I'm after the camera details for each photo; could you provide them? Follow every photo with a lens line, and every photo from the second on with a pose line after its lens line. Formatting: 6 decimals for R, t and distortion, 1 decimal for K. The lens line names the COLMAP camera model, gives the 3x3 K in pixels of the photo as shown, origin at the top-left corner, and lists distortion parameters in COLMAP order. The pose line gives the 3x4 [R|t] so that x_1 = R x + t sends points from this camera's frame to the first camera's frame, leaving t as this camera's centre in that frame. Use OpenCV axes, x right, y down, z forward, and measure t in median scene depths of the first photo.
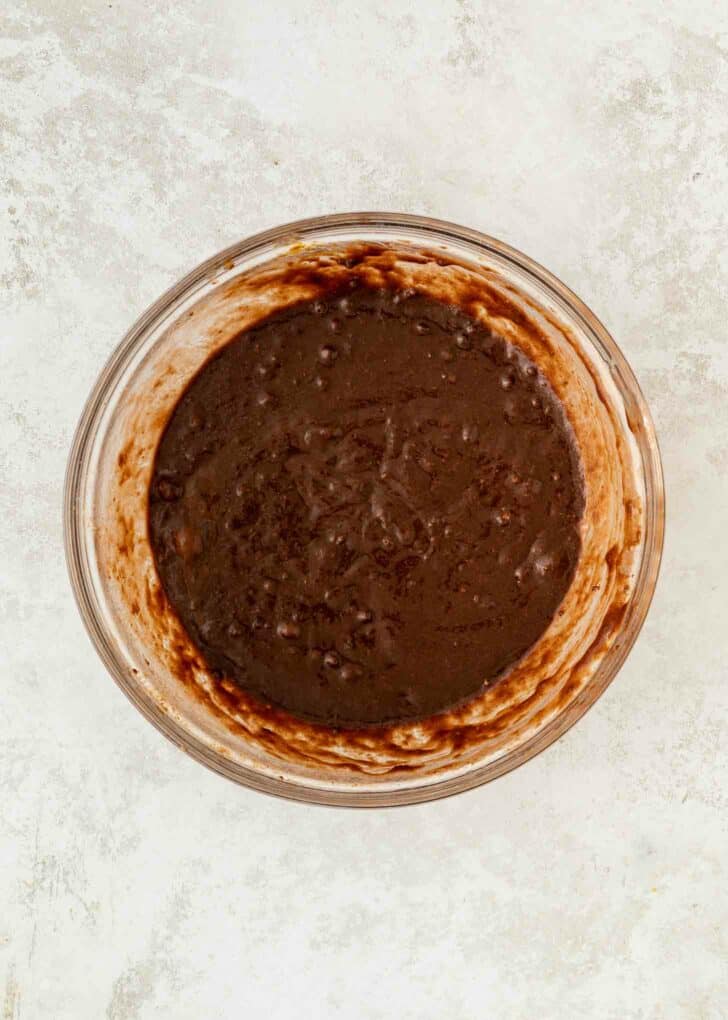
lens RADIAL K [[4671.6, 0, 362.8], [0, 4671.6, 509.3], [0, 0, 1]] dist [0.218829, 0.000000]
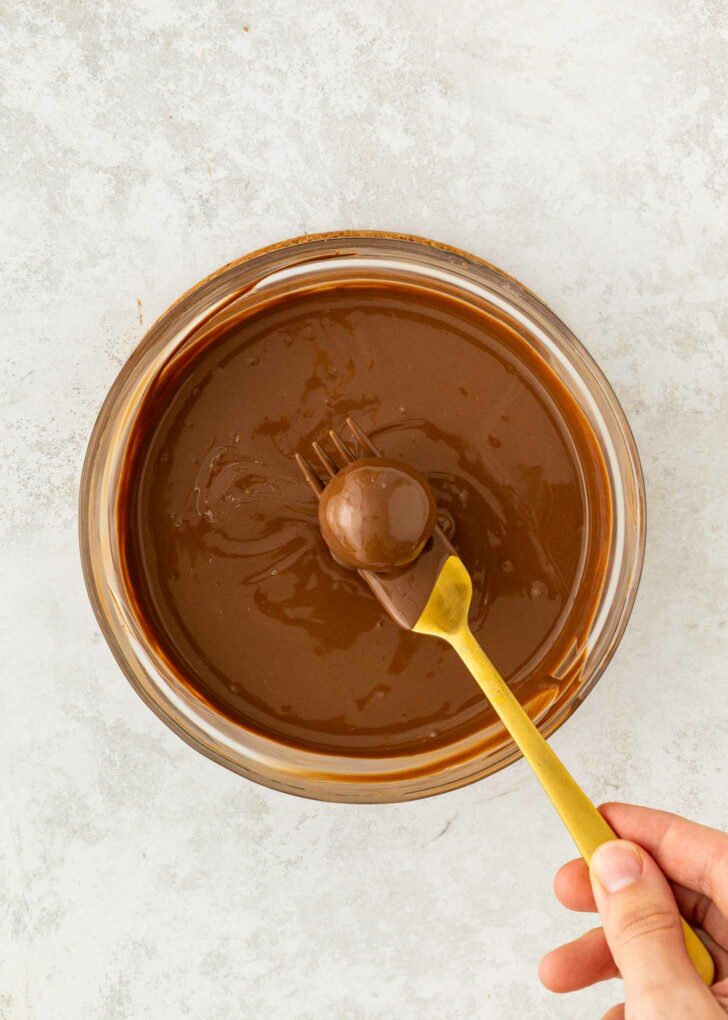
lens RADIAL K [[4671.6, 0, 364.9], [0, 4671.6, 510.0], [0, 0, 1]] dist [0.218829, 0.000000]
pose [[0.999985, 0.003469, -0.004213, 0.004388], [-0.003505, 0.999956, -0.008682, 0.011129], [0.004182, 0.008697, 0.999953, 0.235735]]
